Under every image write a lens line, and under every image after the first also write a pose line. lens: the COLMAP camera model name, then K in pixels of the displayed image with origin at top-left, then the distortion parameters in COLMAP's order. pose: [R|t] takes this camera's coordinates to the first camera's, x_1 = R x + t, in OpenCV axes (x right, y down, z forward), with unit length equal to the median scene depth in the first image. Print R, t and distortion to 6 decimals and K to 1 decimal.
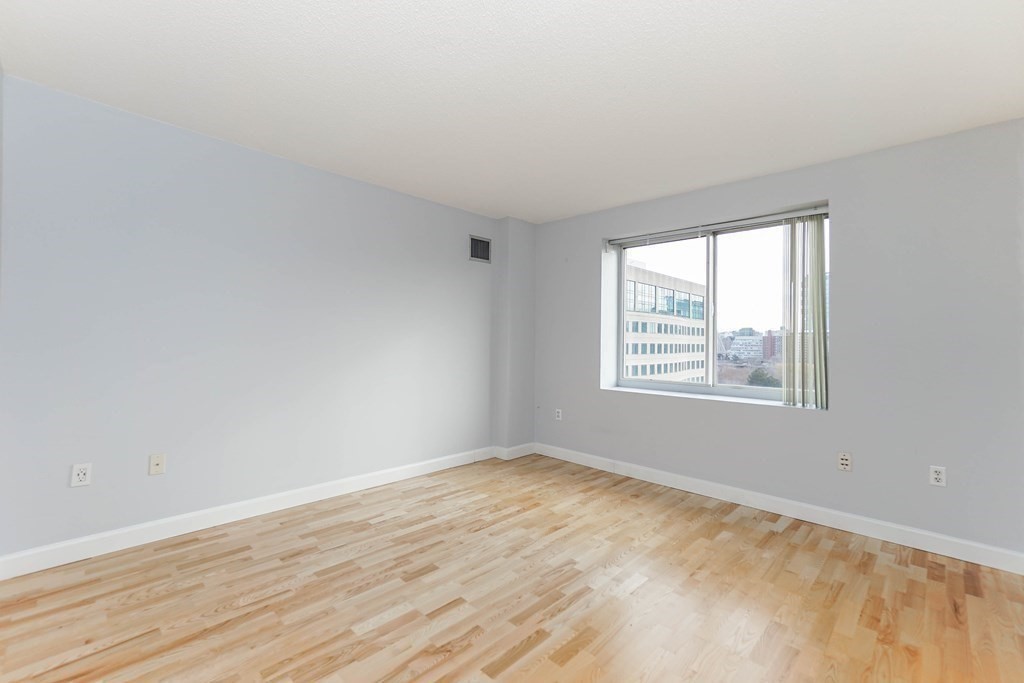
lens RADIAL K [[443.2, 0, 507.4], [0, 443.2, 346.7], [0, 0, 1]] dist [0.001306, 0.002073]
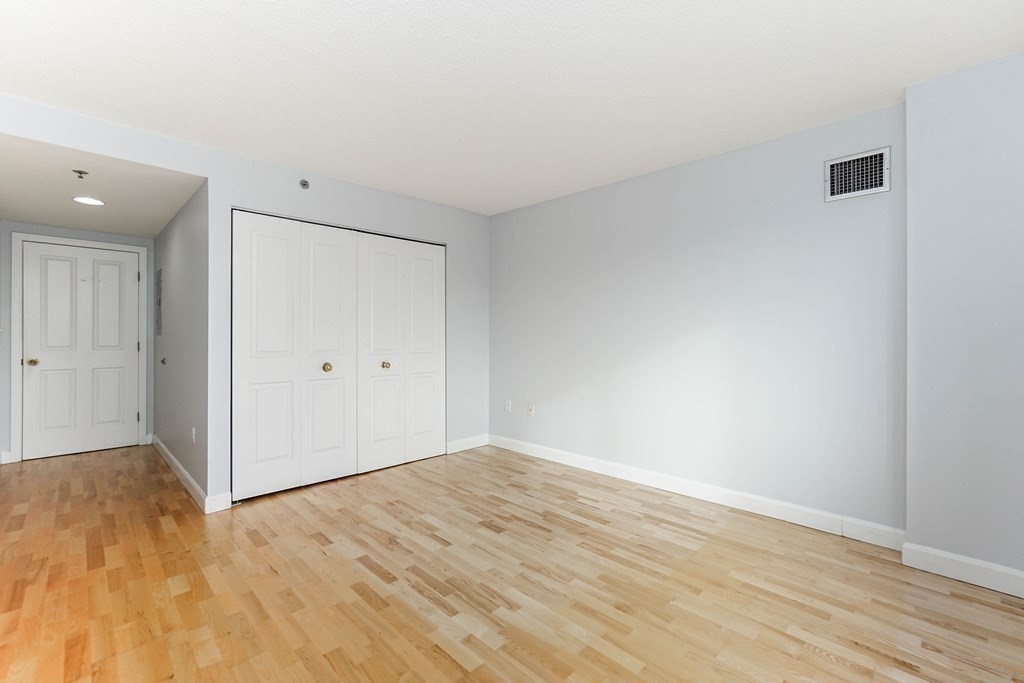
lens RADIAL K [[443.2, 0, 512.6], [0, 443.2, 337.3], [0, 0, 1]] dist [0.001306, 0.002073]
pose [[-0.015091, -0.012237, -0.999811, 0.904159], [-0.009535, 0.999881, -0.012094, 0.008094], [0.999841, 0.009350, -0.015205, 0.954914]]
